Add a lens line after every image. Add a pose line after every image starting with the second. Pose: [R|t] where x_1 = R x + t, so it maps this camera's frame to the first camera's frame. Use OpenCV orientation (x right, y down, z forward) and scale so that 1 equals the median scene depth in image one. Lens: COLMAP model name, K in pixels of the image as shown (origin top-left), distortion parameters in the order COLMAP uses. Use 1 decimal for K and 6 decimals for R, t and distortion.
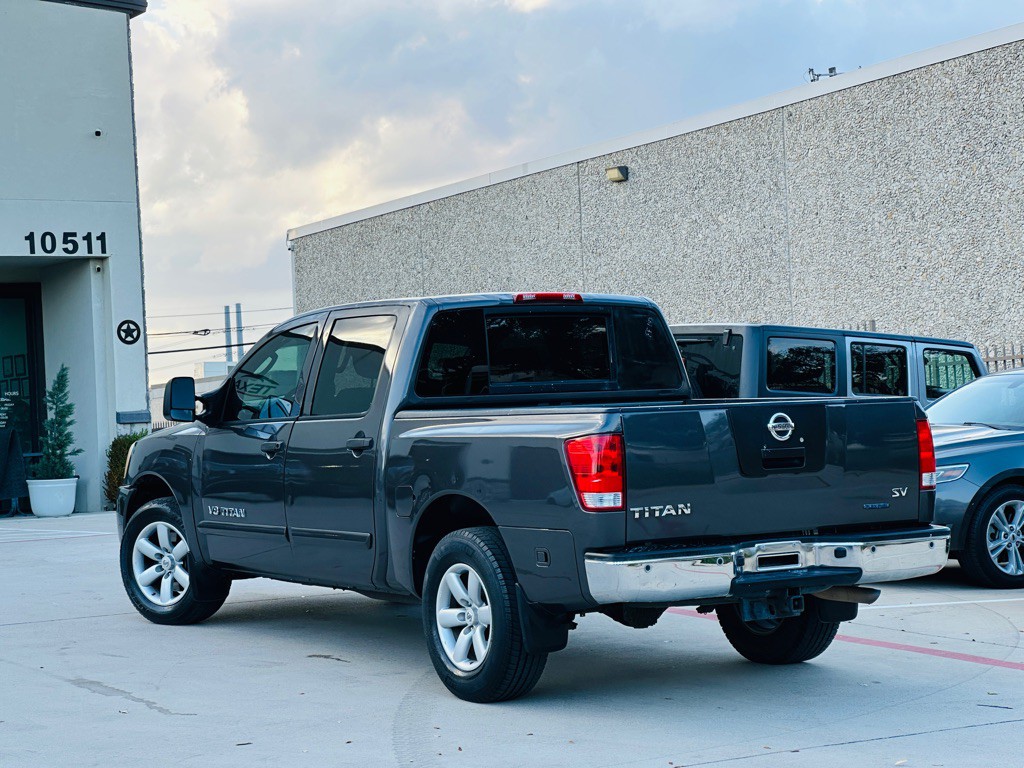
lens RADIAL K [[2231.6, 0, 507.2], [0, 2231.6, 392.0], [0, 0, 1]] dist [0.164093, 0.000000]
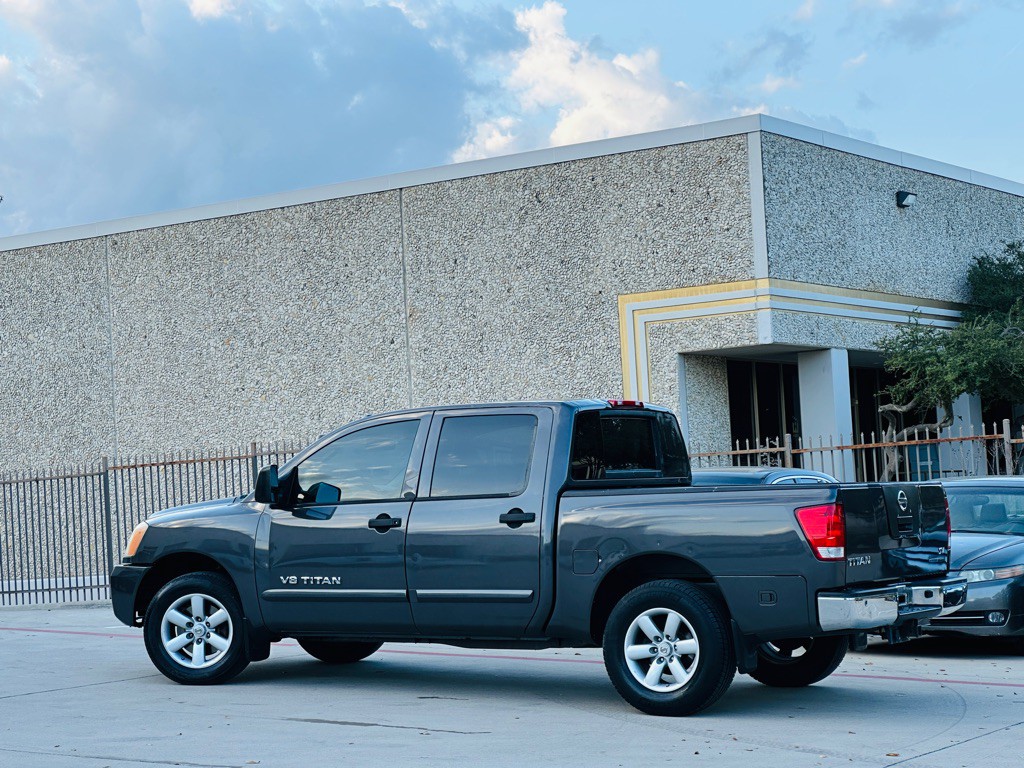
lens RADIAL K [[2231.6, 0, 514.2], [0, 2231.6, 378.7], [0, 0, 1]] dist [0.164093, 0.000000]
pose [[0.888757, 0.030624, 0.457354, -0.316691], [-0.002043, 0.998020, -0.062857, 0.012095], [-0.458373, 0.054930, 0.887061, -0.050842]]
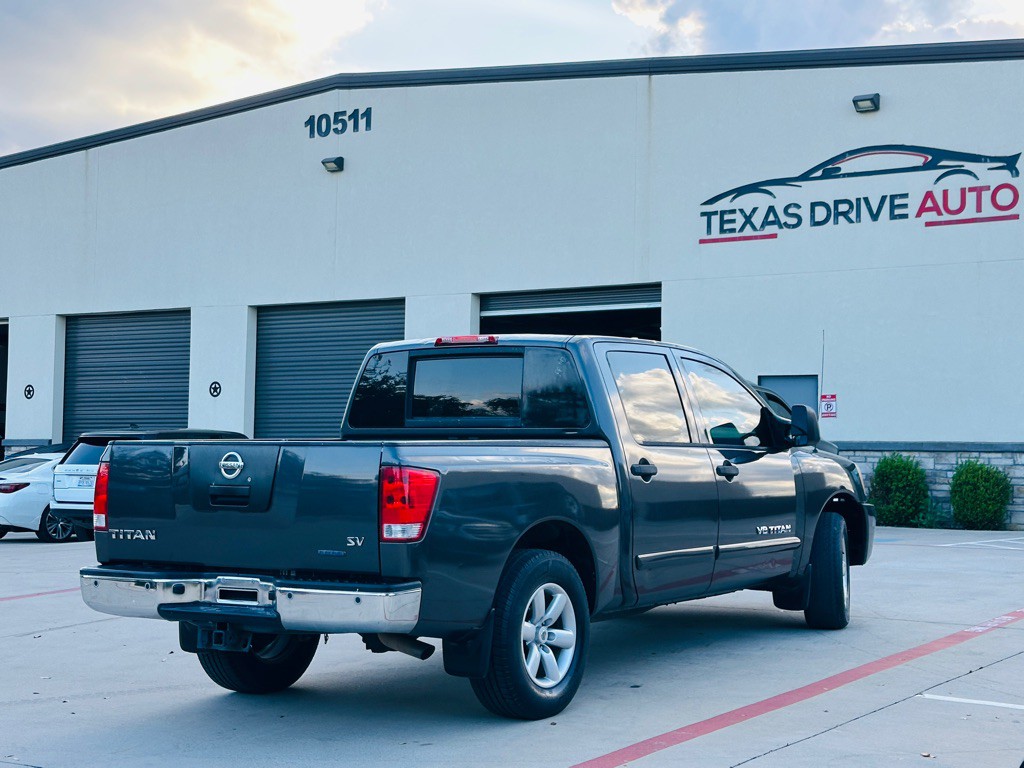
lens RADIAL K [[1649.4, 0, 502.1], [0, 1649.4, 386.5], [0, 0, 1]] dist [0.172554, 0.000000]
pose [[0.409254, 0.006162, -0.912399, 0.328384], [-0.016718, 0.999860, -0.000746, -0.008450], [0.912267, 0.015559, 0.409300, 0.300496]]
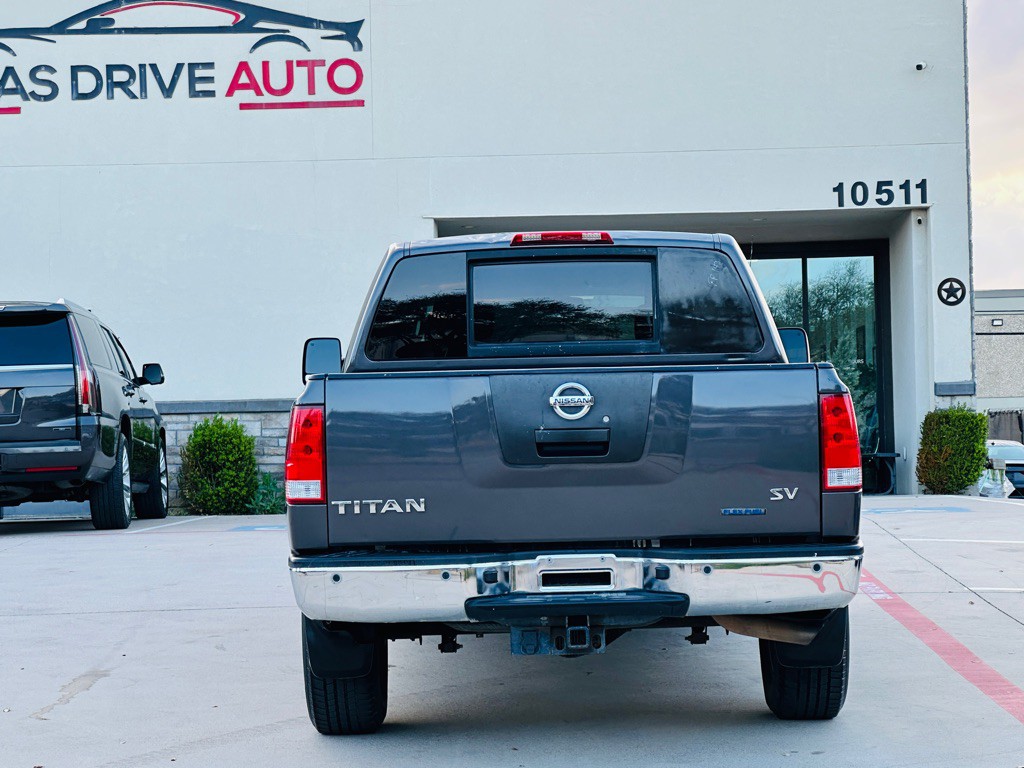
lens RADIAL K [[2390.7, 0, 508.6], [0, 2390.7, 392.5], [0, 0, 1]] dist [0.159523, 0.000000]
pose [[0.838272, 0.012046, -0.545119, 0.204240], [-0.005322, 0.999889, 0.013912, 0.000598], [0.545227, -0.008761, 0.838243, 0.117954]]
